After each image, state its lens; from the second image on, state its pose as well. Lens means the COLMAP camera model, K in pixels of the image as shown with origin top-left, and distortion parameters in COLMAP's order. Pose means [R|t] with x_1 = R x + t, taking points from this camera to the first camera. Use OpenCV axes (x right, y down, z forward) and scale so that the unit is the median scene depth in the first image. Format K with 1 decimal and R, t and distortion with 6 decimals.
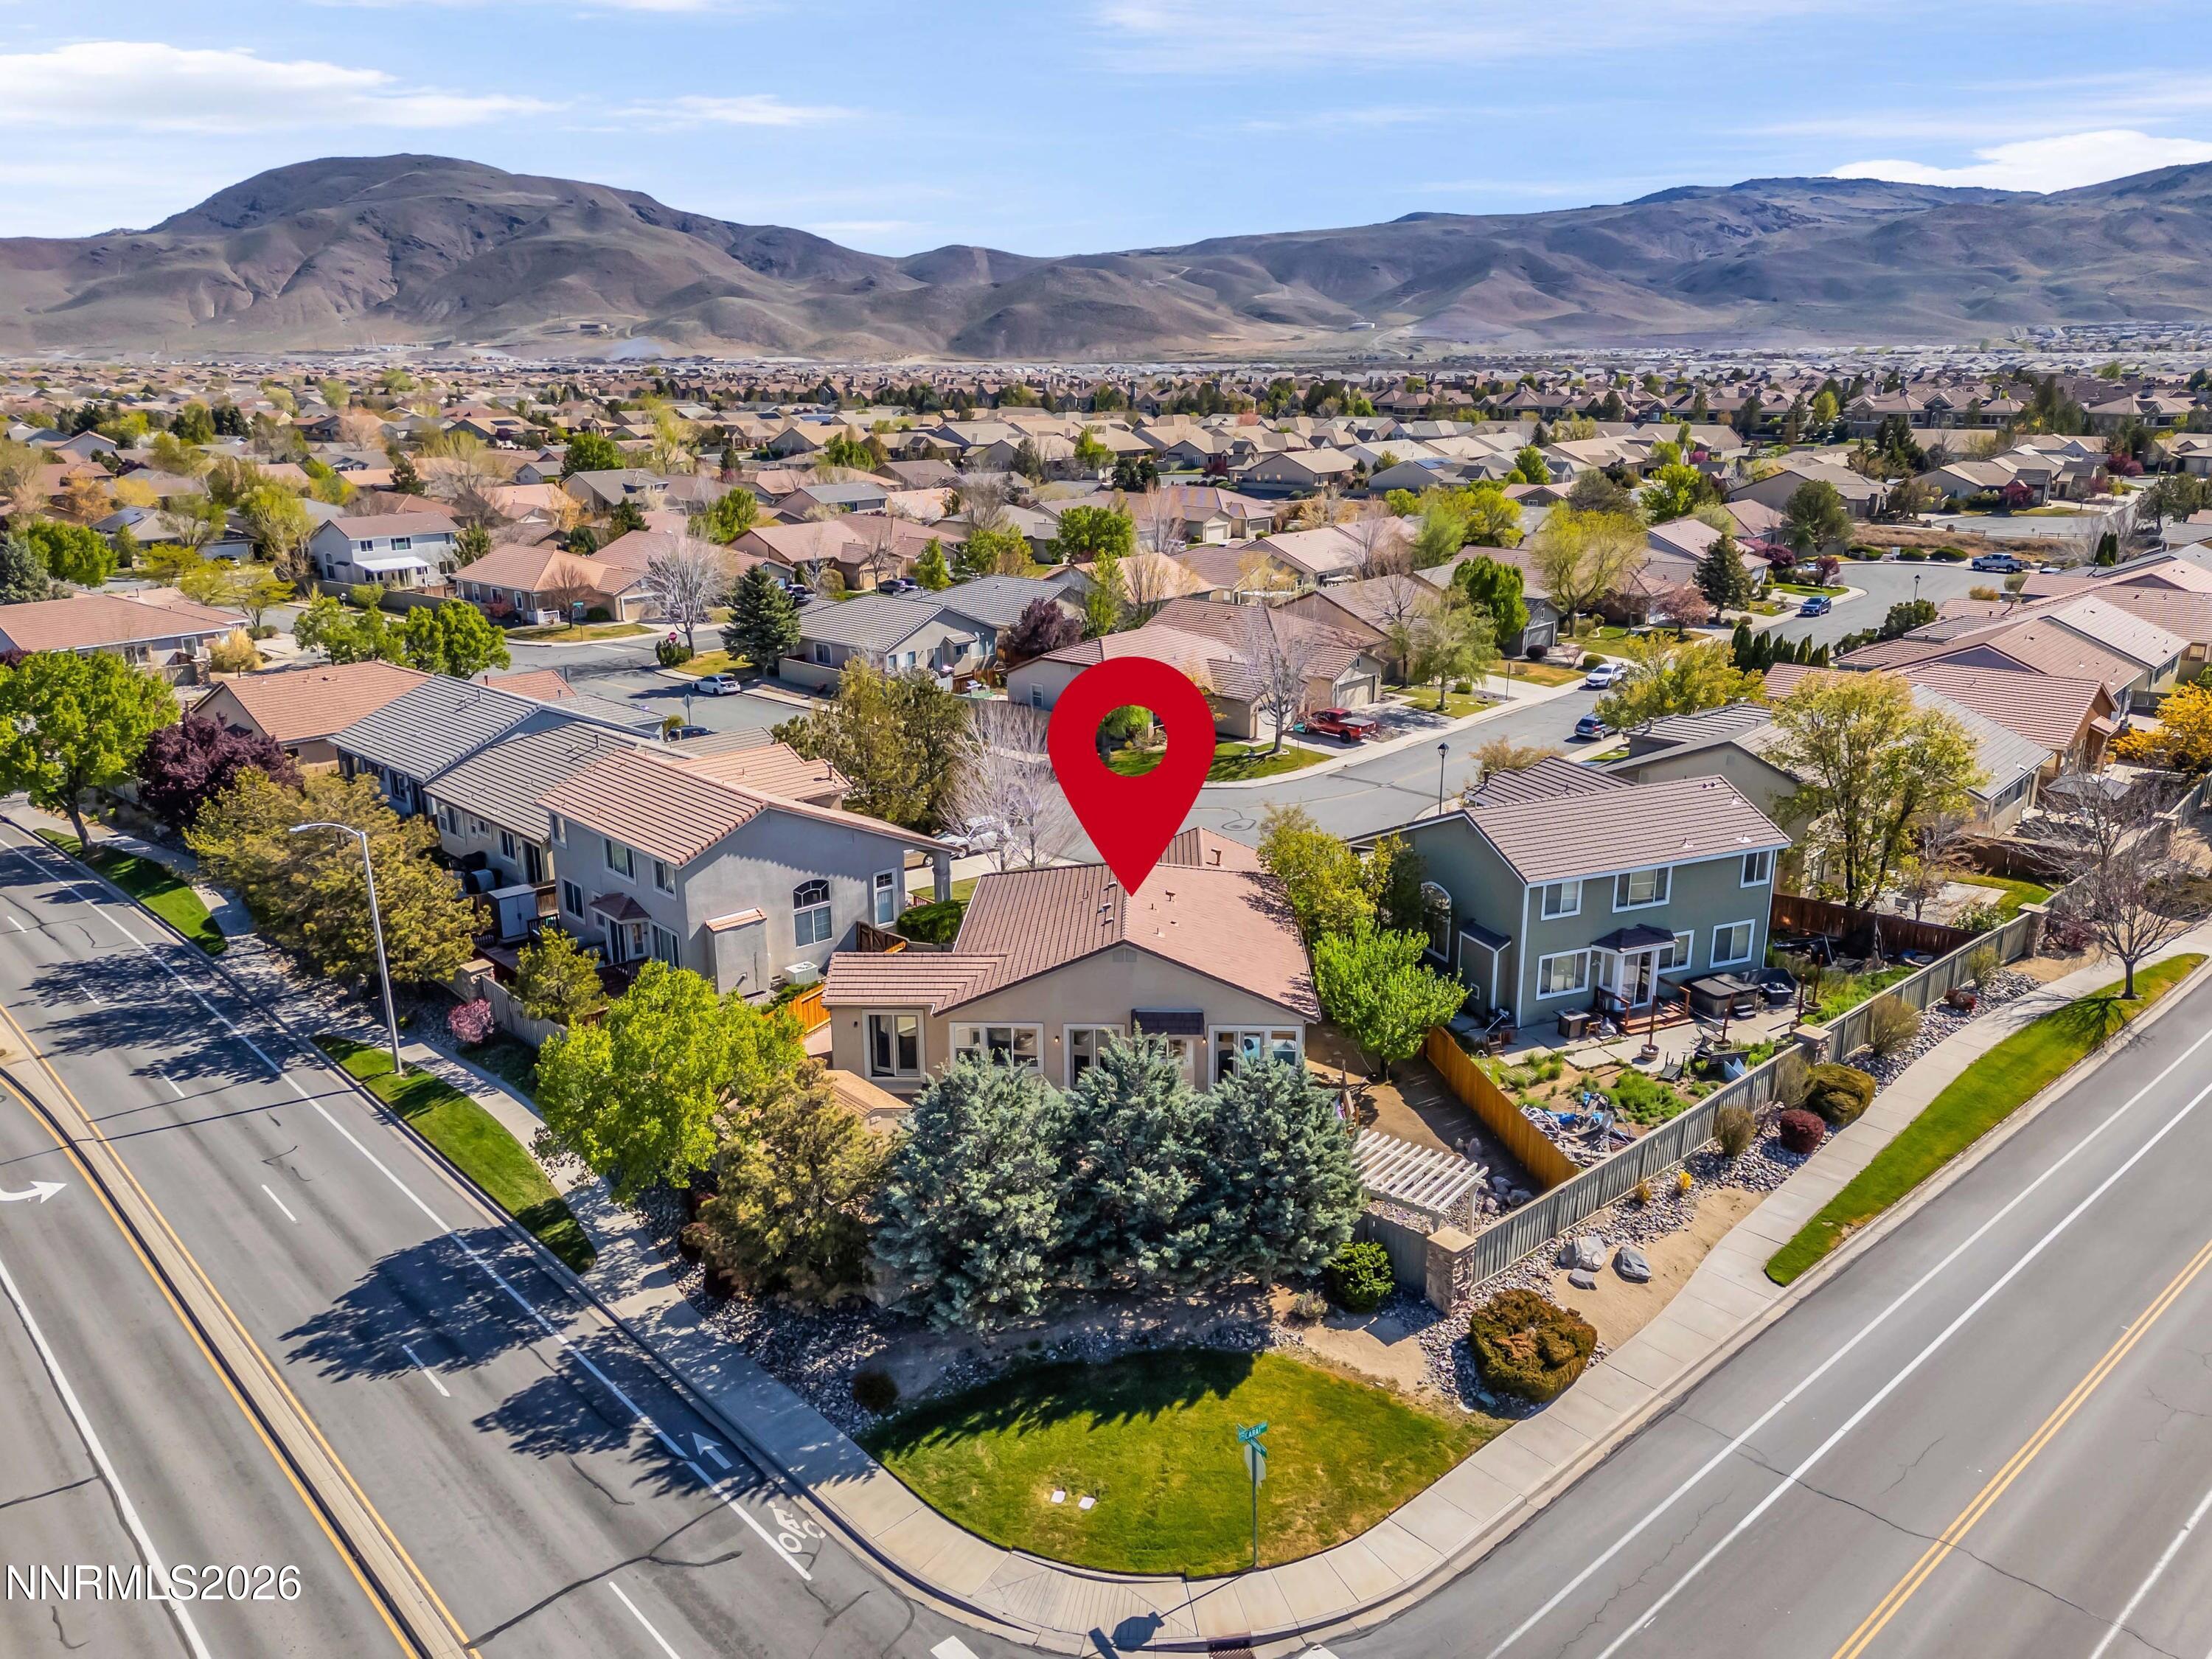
lens RADIAL K [[1626.3, 0, 1106.0], [0, 1626.3, 829.5], [0, 0, 1]] dist [0.085225, -0.081632]
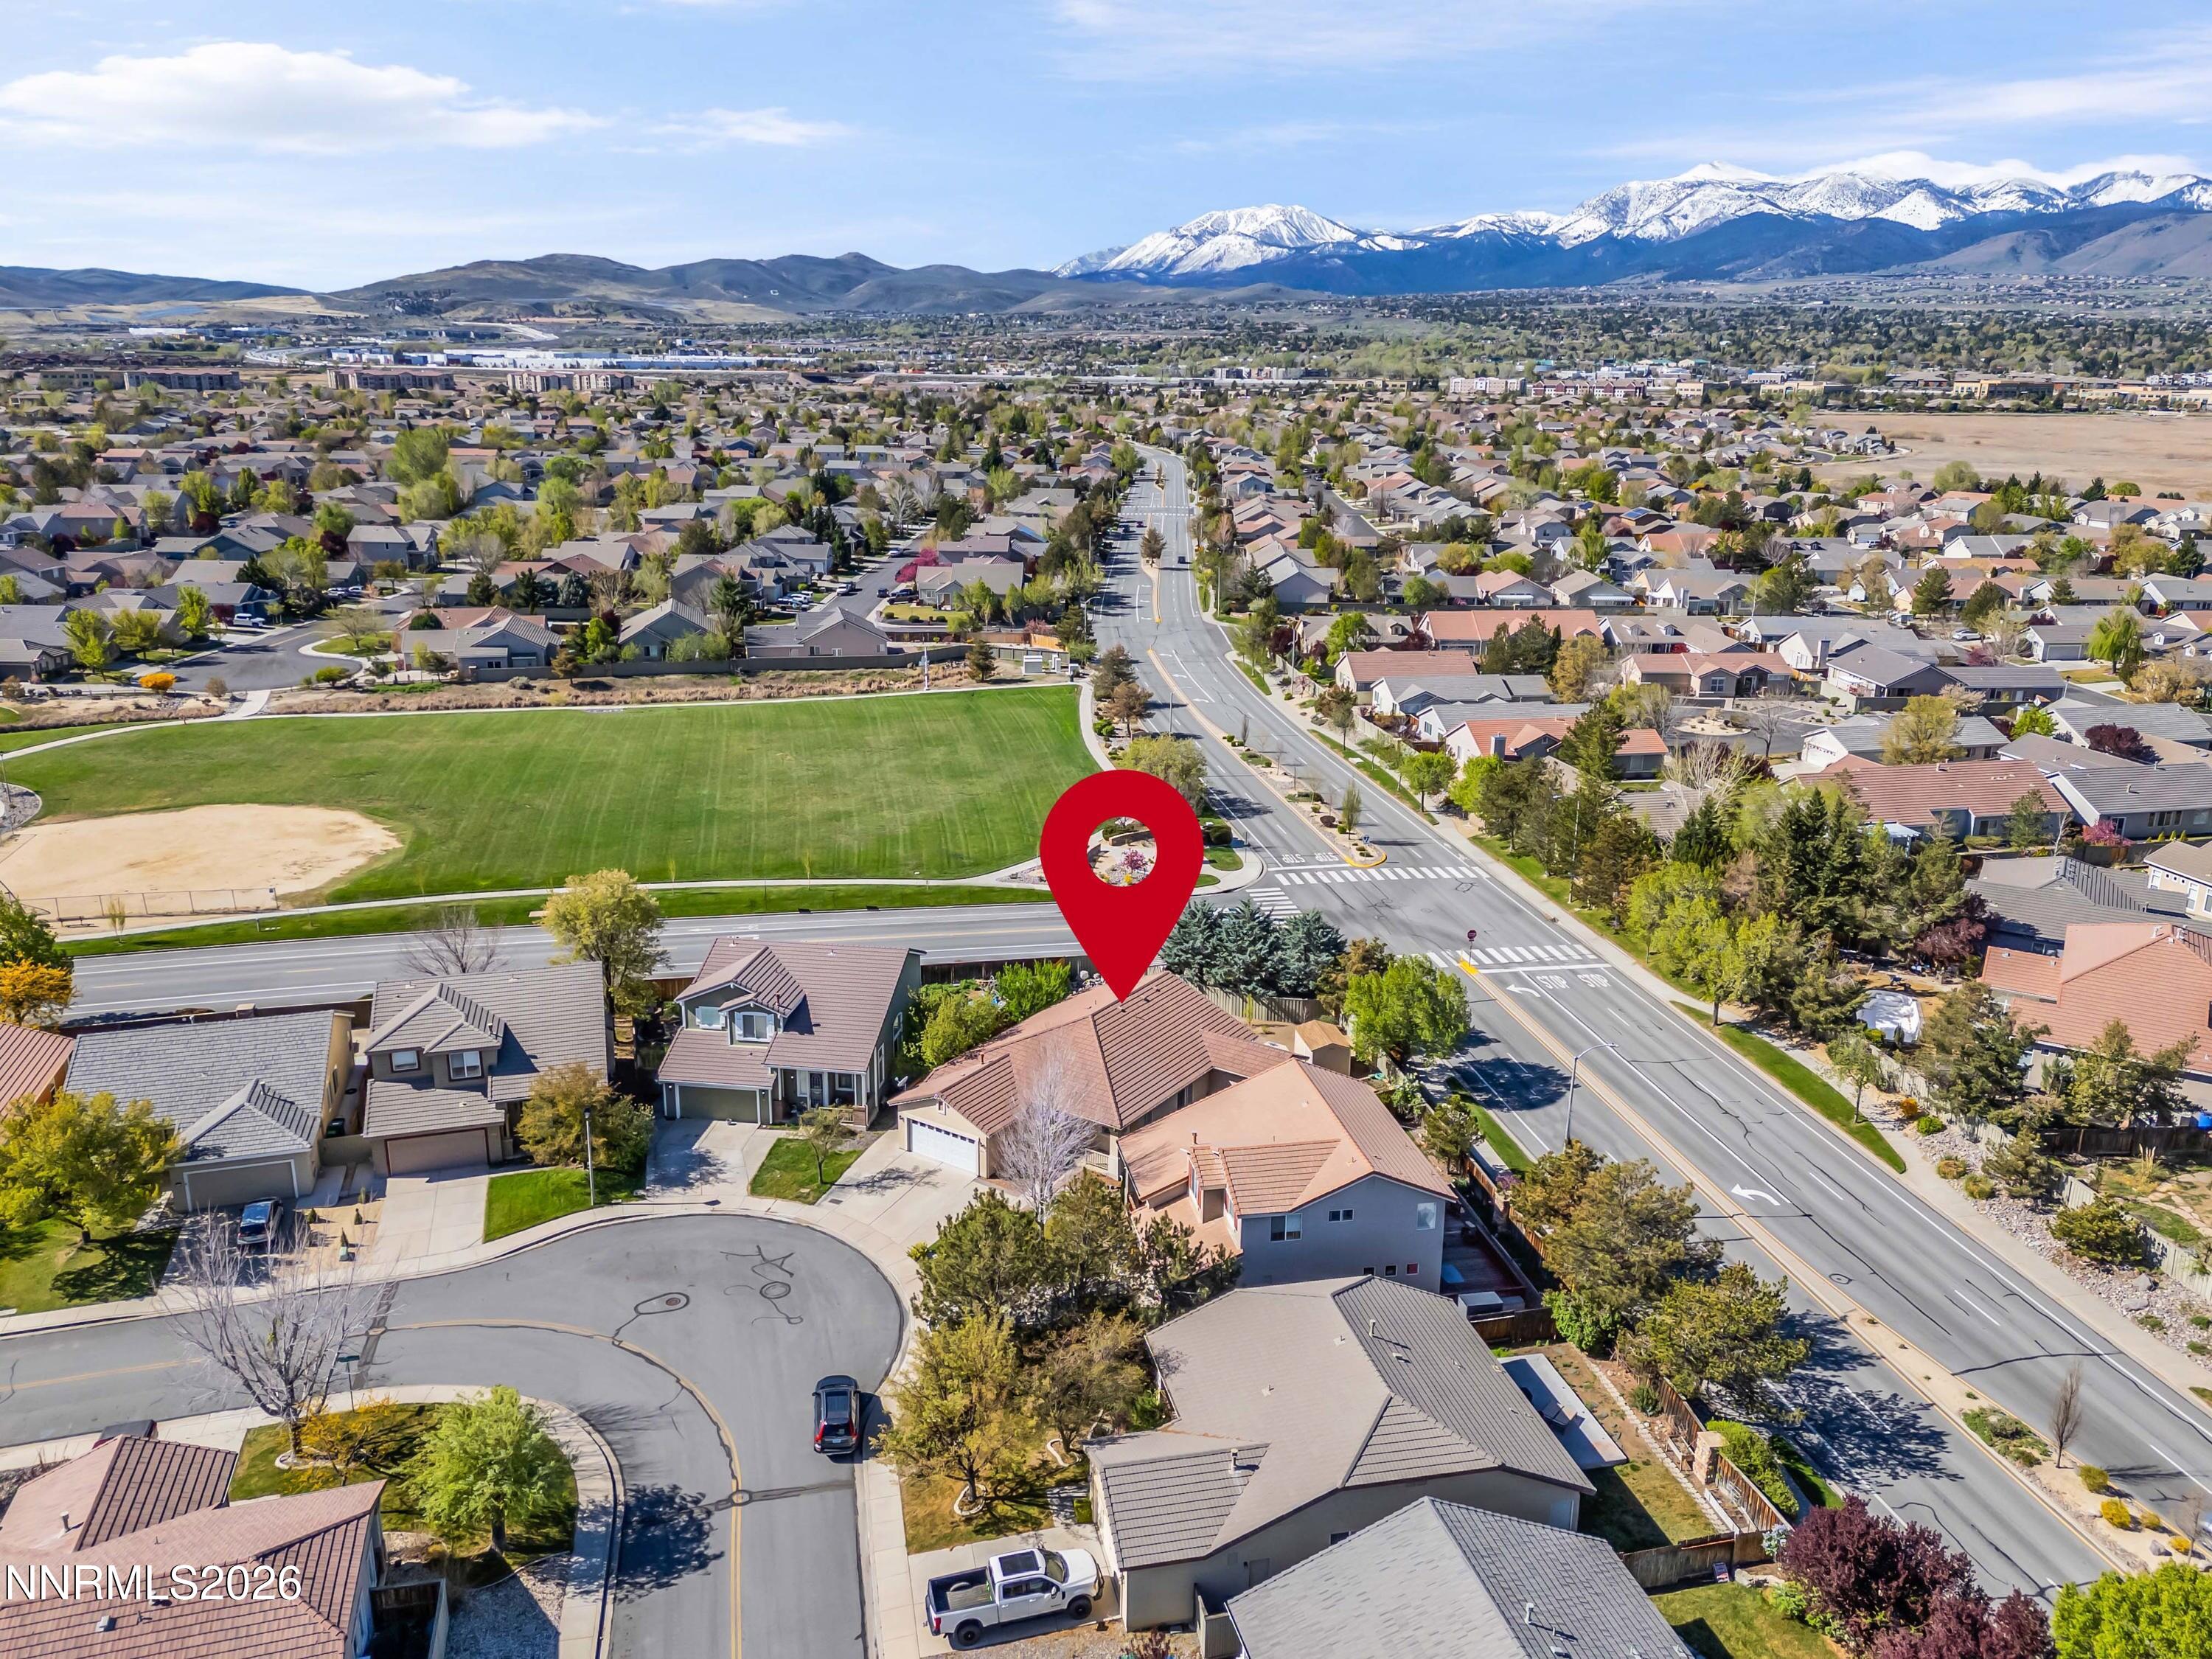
lens RADIAL K [[1626.3, 0, 1106.0], [0, 1626.3, 829.5], [0, 0, 1]] dist [0.085225, -0.081632]
pose [[-0.849366, -0.152735, 0.505221, -0.739741], [0.140295, 0.857447, 0.495079, -0.881943], [-0.508816, 0.491383, -0.706858, 1.979789]]
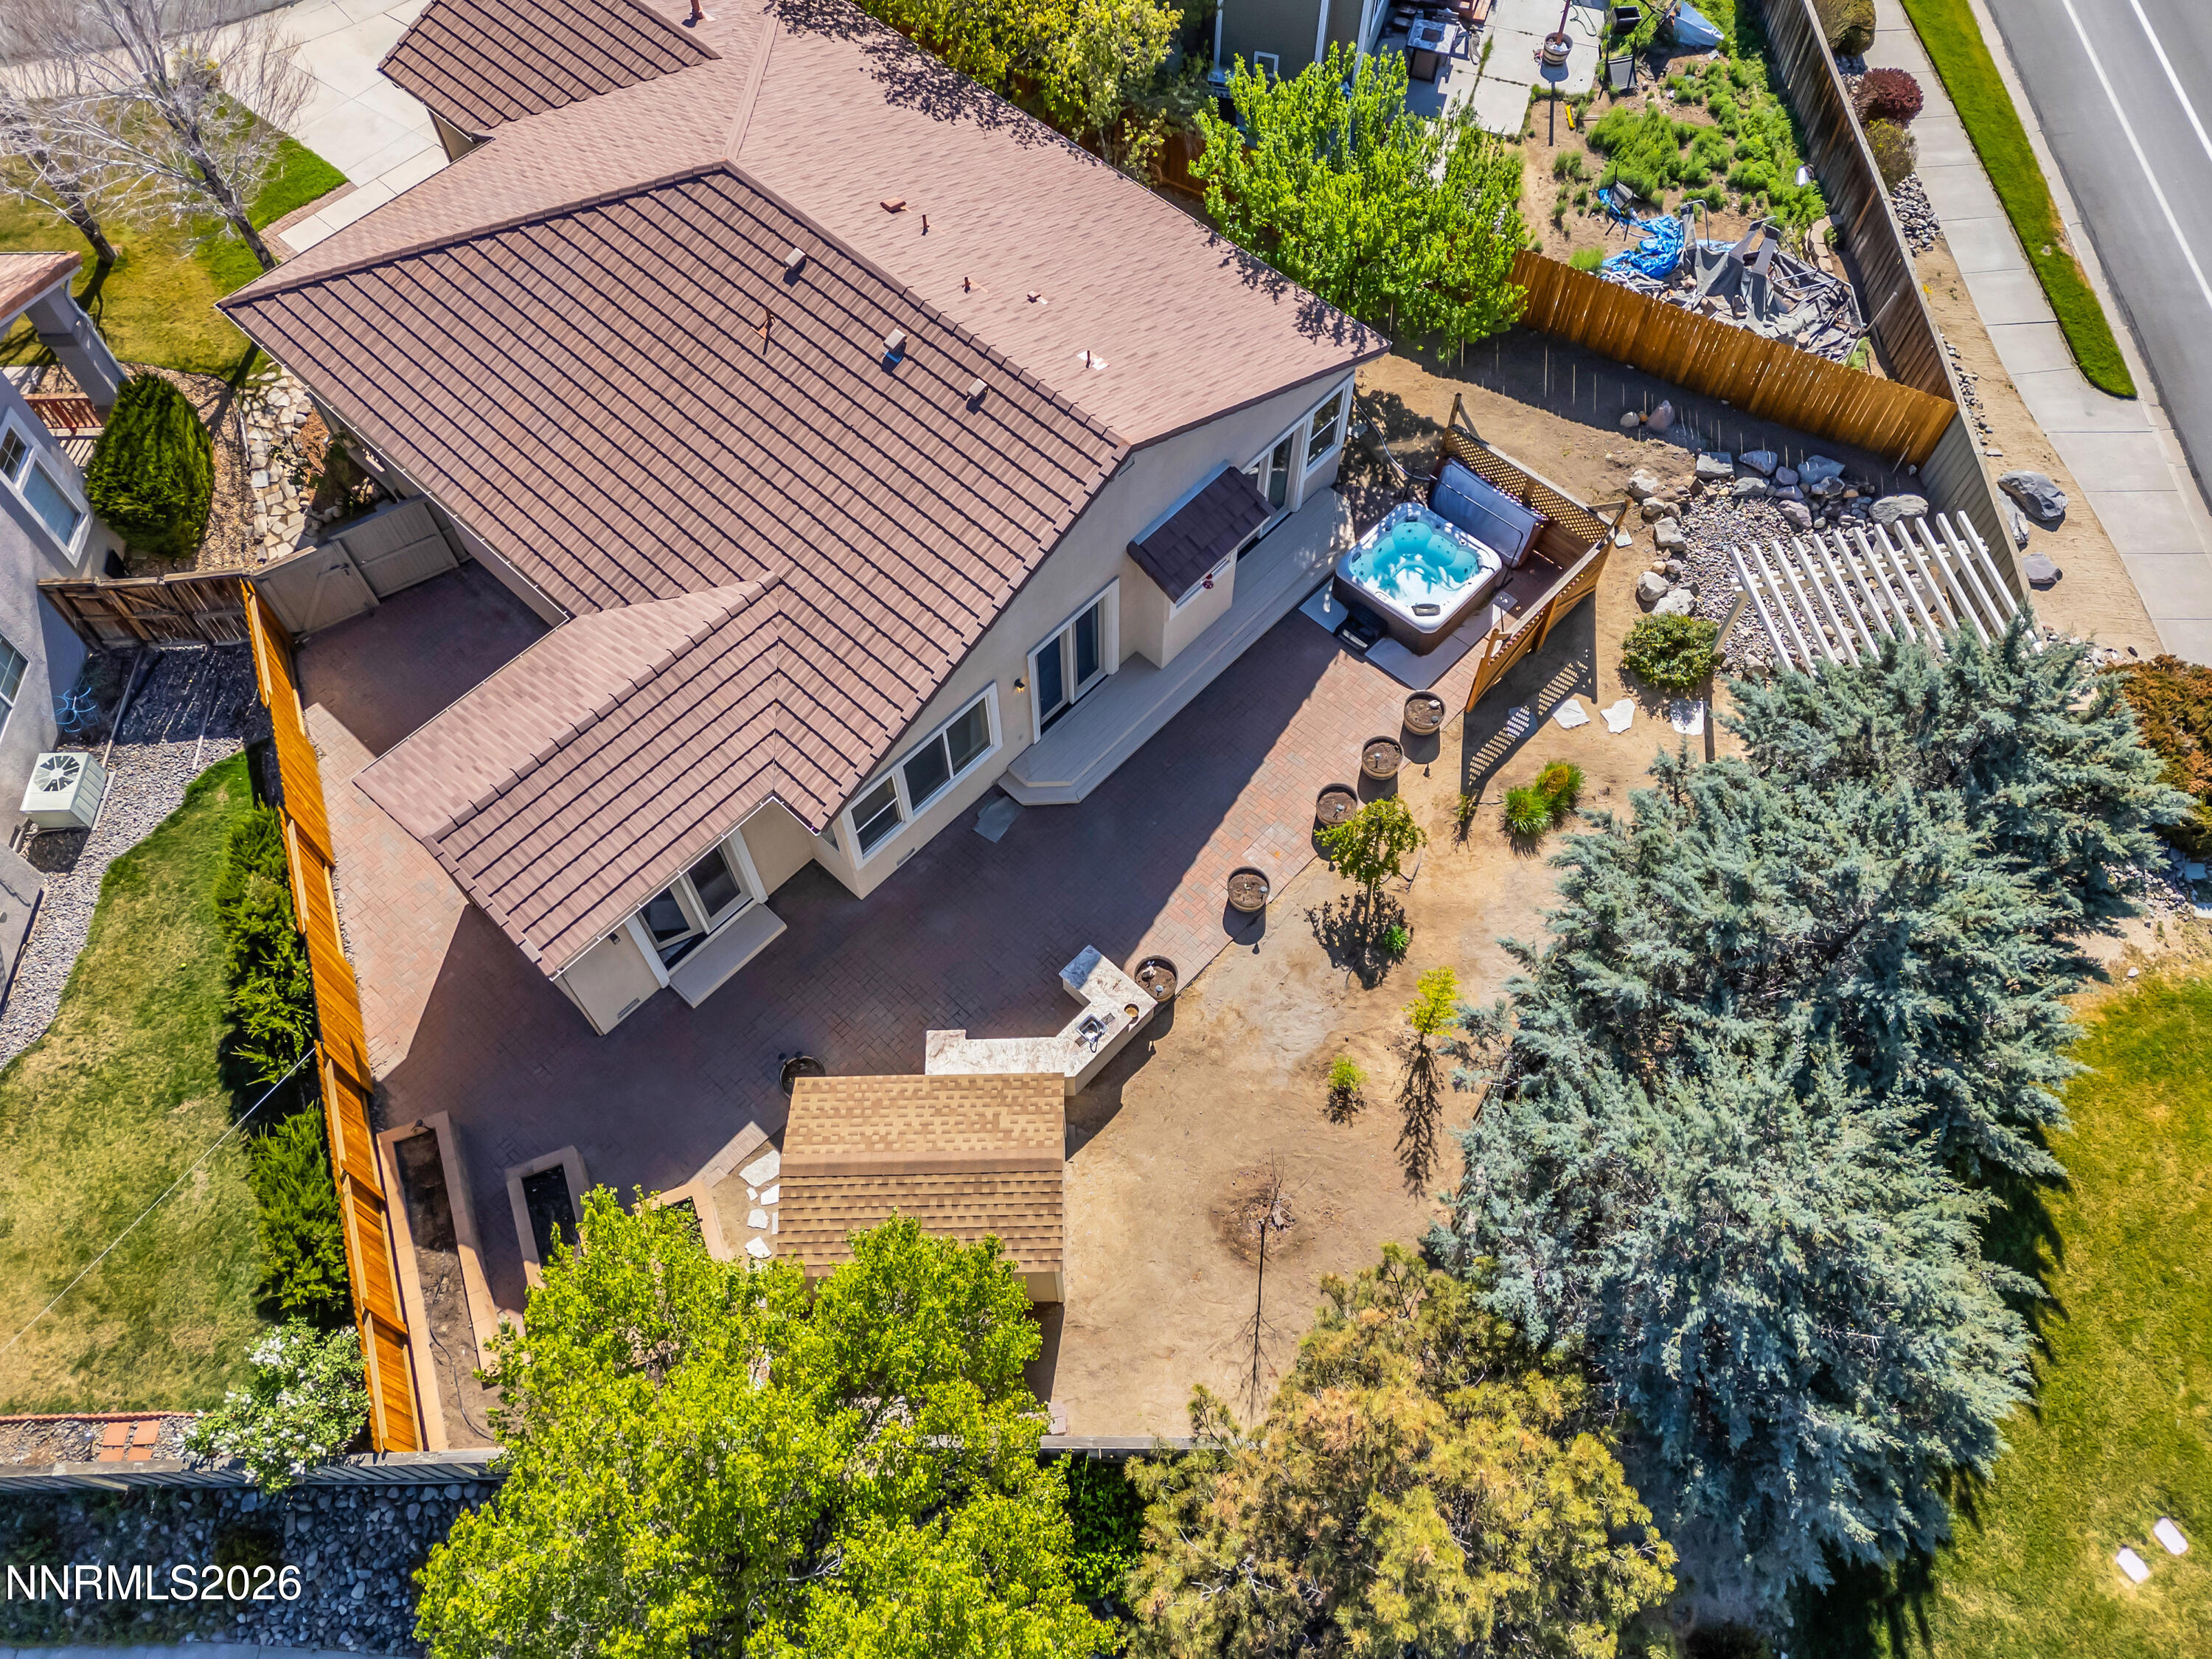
lens RADIAL K [[1672.5, 0, 1103.7], [0, 1672.5, 864.6], [0, 0, 1]] dist [0.021620, 0.003716]
pose [[0.659100, -0.654756, 0.369976, -0.195392], [0.214127, 0.634973, 0.742267, -0.161939], [-0.720928, -0.410006, 0.558711, 0.617985]]
